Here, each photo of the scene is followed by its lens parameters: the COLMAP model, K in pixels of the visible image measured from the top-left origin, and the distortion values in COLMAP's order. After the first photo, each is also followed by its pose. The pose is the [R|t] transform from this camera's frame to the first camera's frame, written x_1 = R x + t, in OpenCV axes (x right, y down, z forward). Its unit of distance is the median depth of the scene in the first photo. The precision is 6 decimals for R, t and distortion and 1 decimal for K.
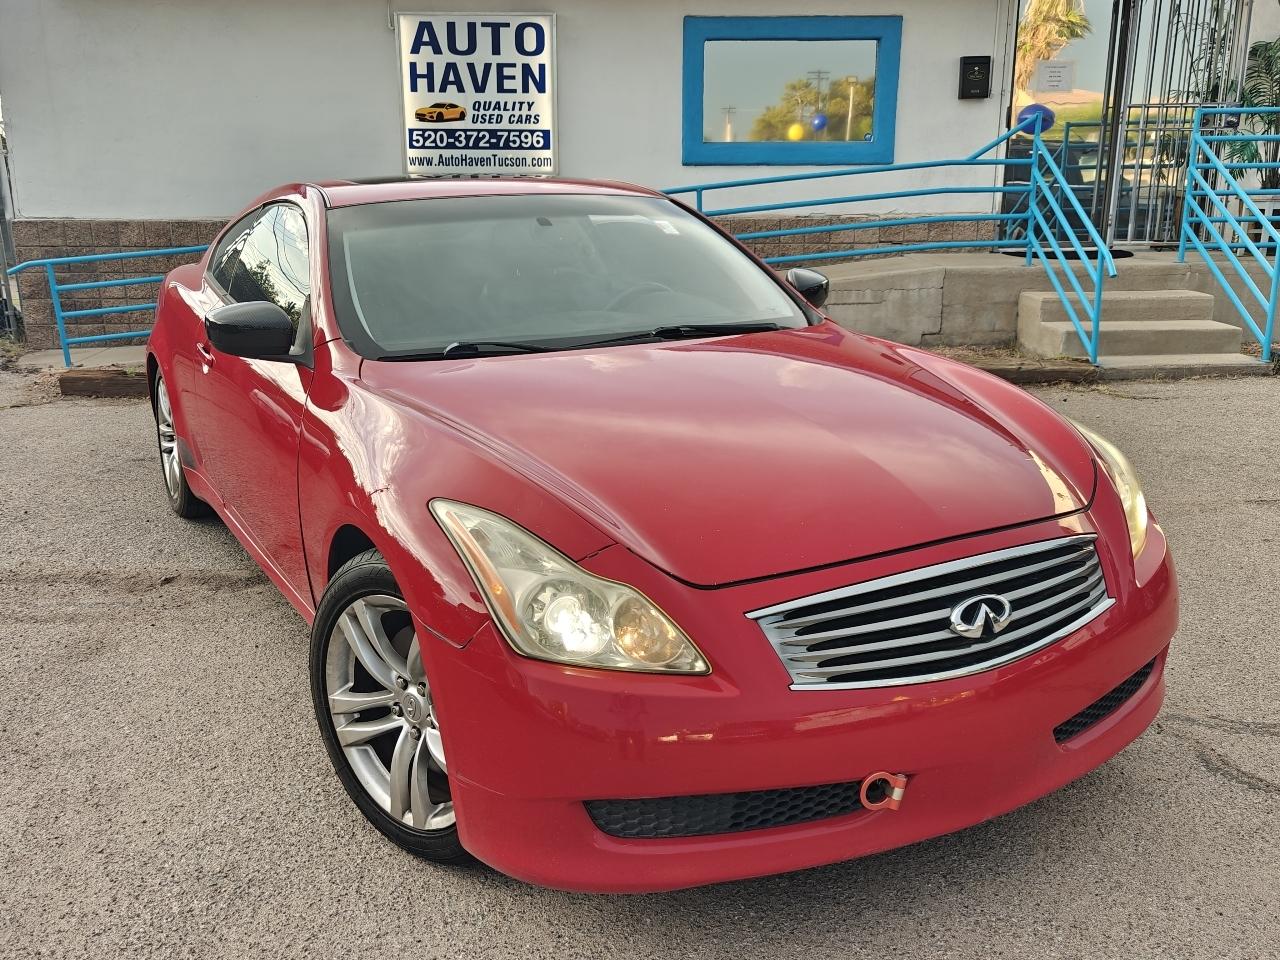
lens RADIAL K [[1147.2, 0, 657.7], [0, 1147.2, 476.0], [0, 0, 1]] dist [-0.006354, 0.065345]
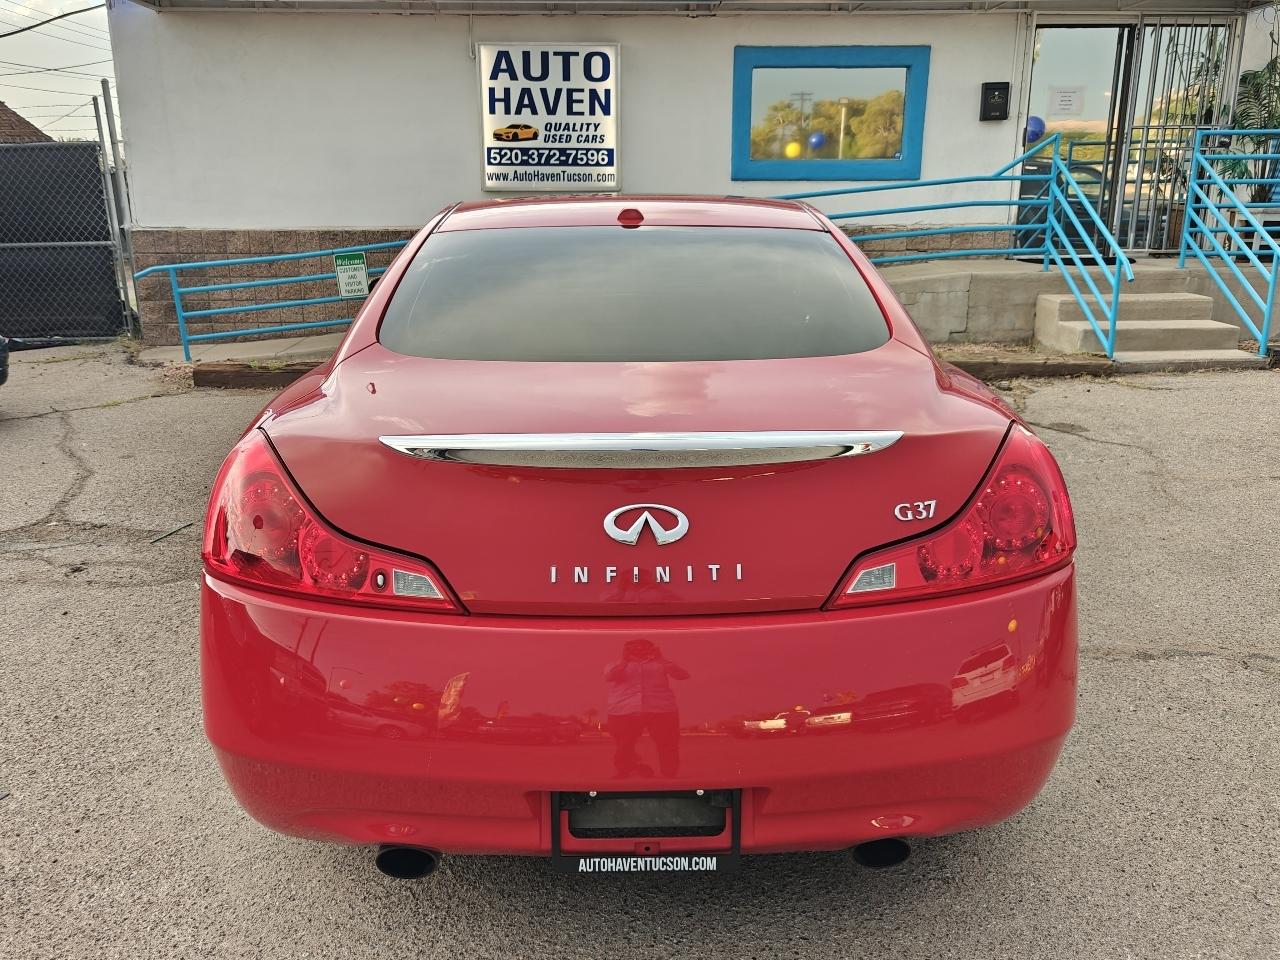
lens RADIAL K [[1055.3, 0, 653.6], [0, 1055.3, 476.1], [0, 0, 1]] dist [0.002623, 0.038520]
pose [[0.999975, -0.000358, 0.007120, -0.063146], [0.000285, 0.999948, 0.010226, 0.005548], [-0.007123, -0.010224, 0.999922, -0.028092]]
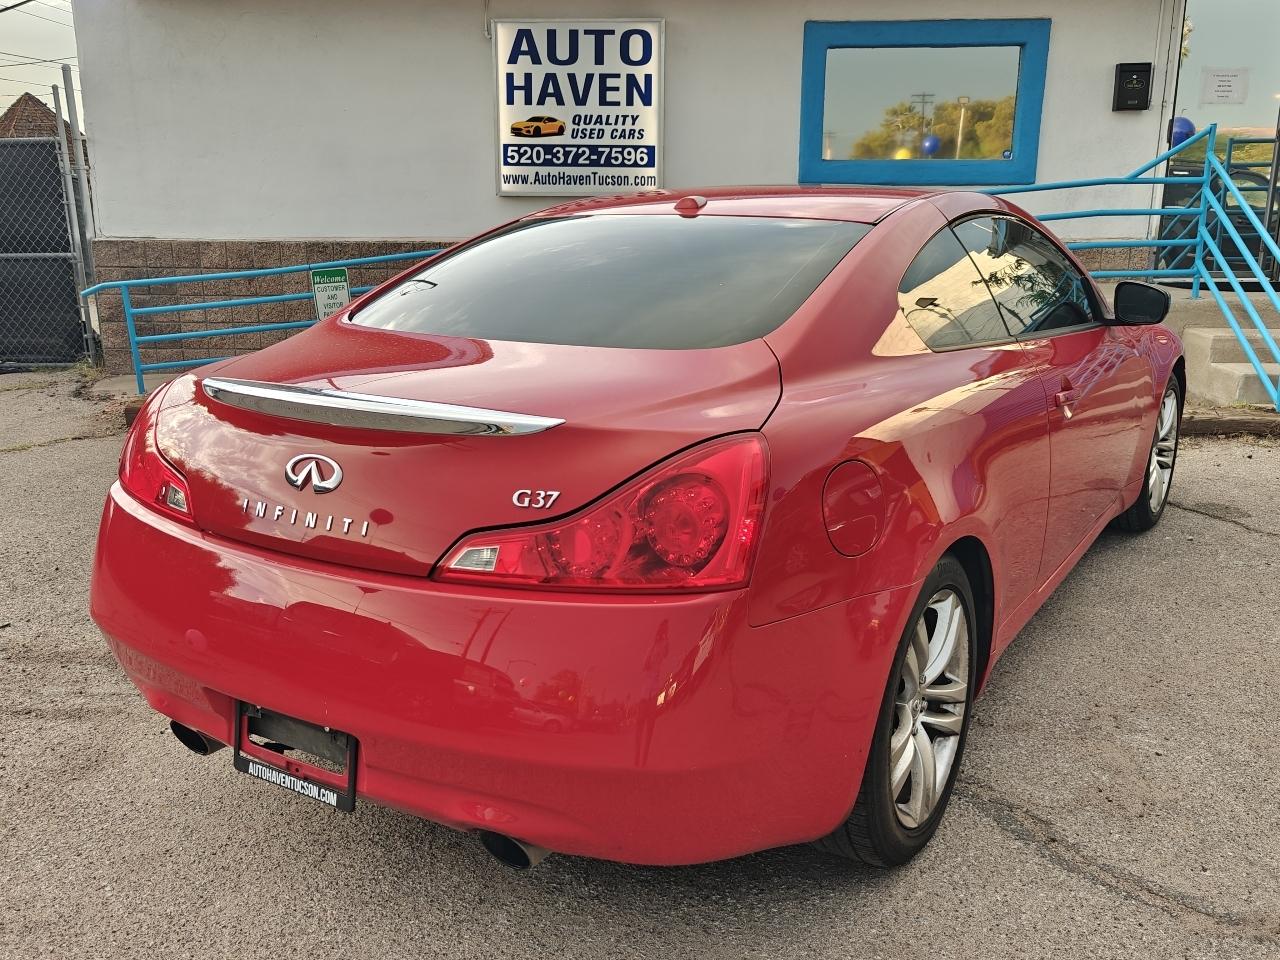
lens RADIAL K [[1147.2, 0, 657.7], [0, 1147.2, 476.0], [0, 0, 1]] dist [-0.006354, 0.065345]
pose [[0.996661, 0.023432, -0.078217, -0.013654], [-0.025001, 0.999504, -0.019142, -0.019336], [0.077730, 0.021034, 0.996753, 0.089154]]
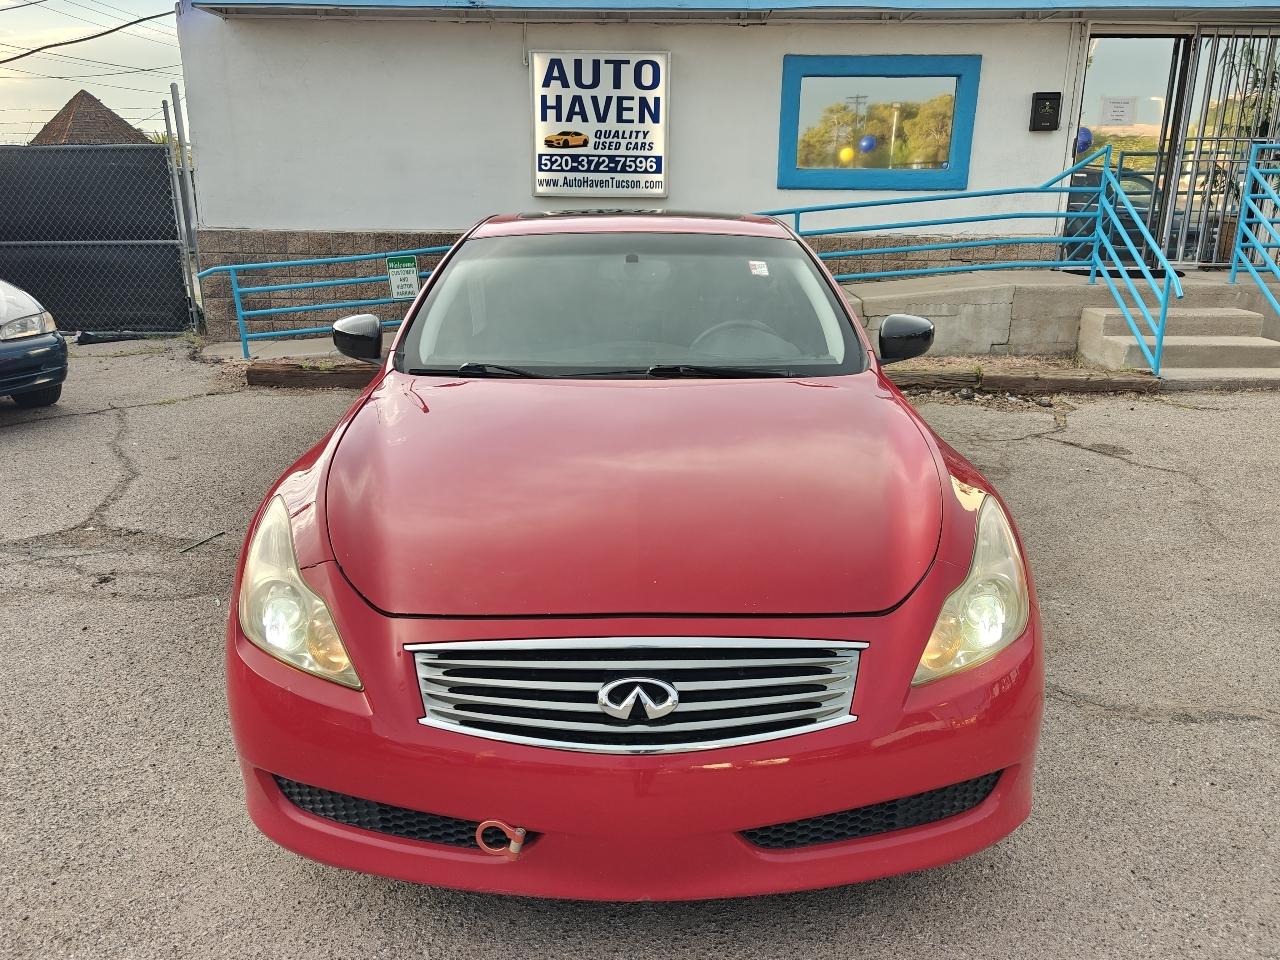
lens RADIAL K [[997.1, 0, 657.2], [0, 997.1, 473.6], [0, 0, 1]] dist [0.029153, -0.012410]
pose [[0.998849, 0.025005, -0.040943, -0.050743], [-0.023964, 0.999382, 0.025711, -0.013829], [0.041561, -0.024700, 0.998831, 0.005760]]
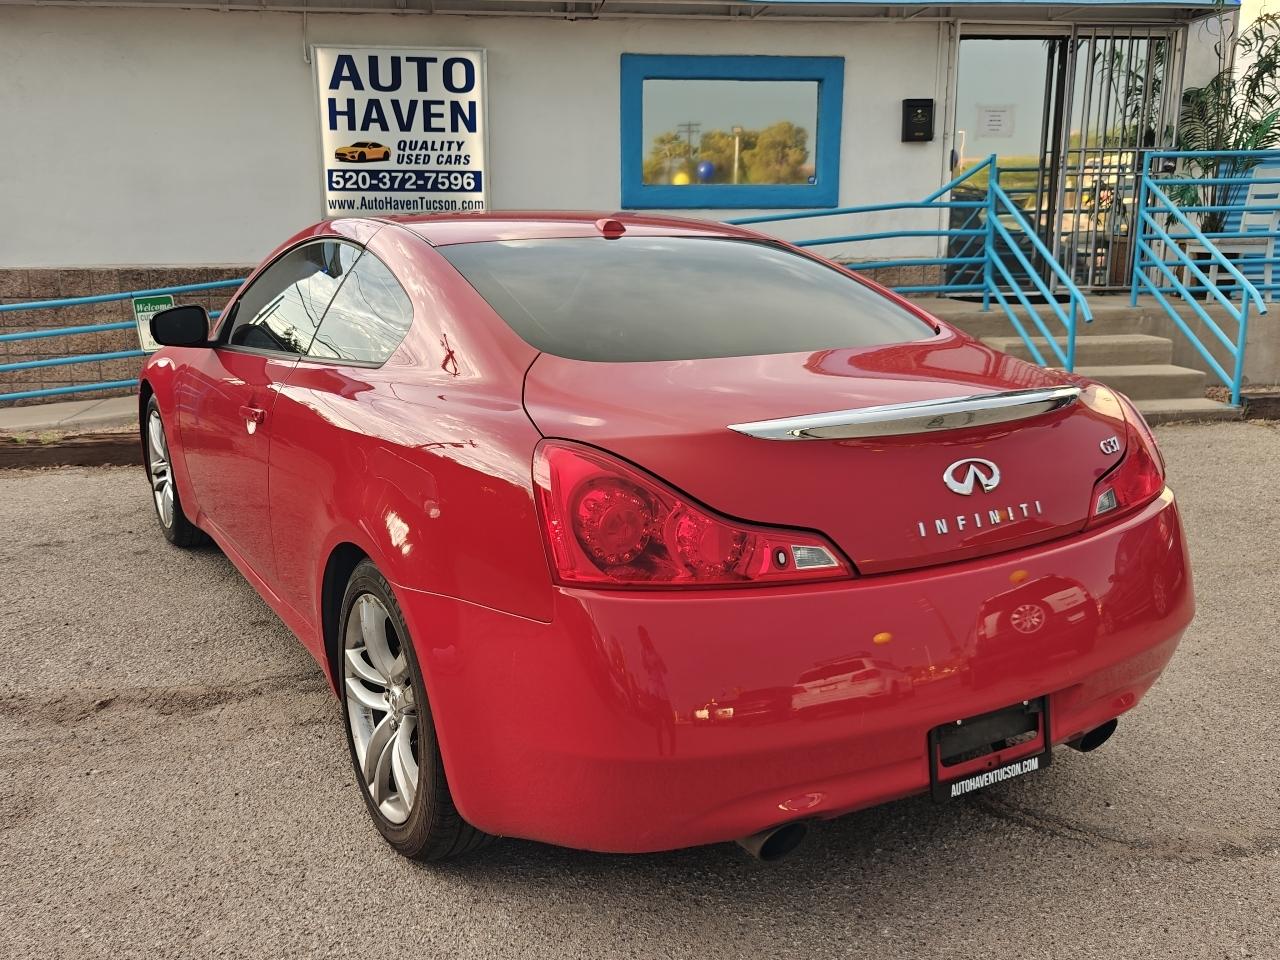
lens RADIAL K [[1131.2, 0, 640.0], [0, 1131.2, 480.0], [0, 0, 1]] dist [-0.018138, 0.087710]
pose [[0.995190, -0.022576, 0.095328, -0.058990], [0.025868, 0.999106, -0.033448, -0.015068], [-0.094488, 0.035753, 0.994884, 0.077586]]
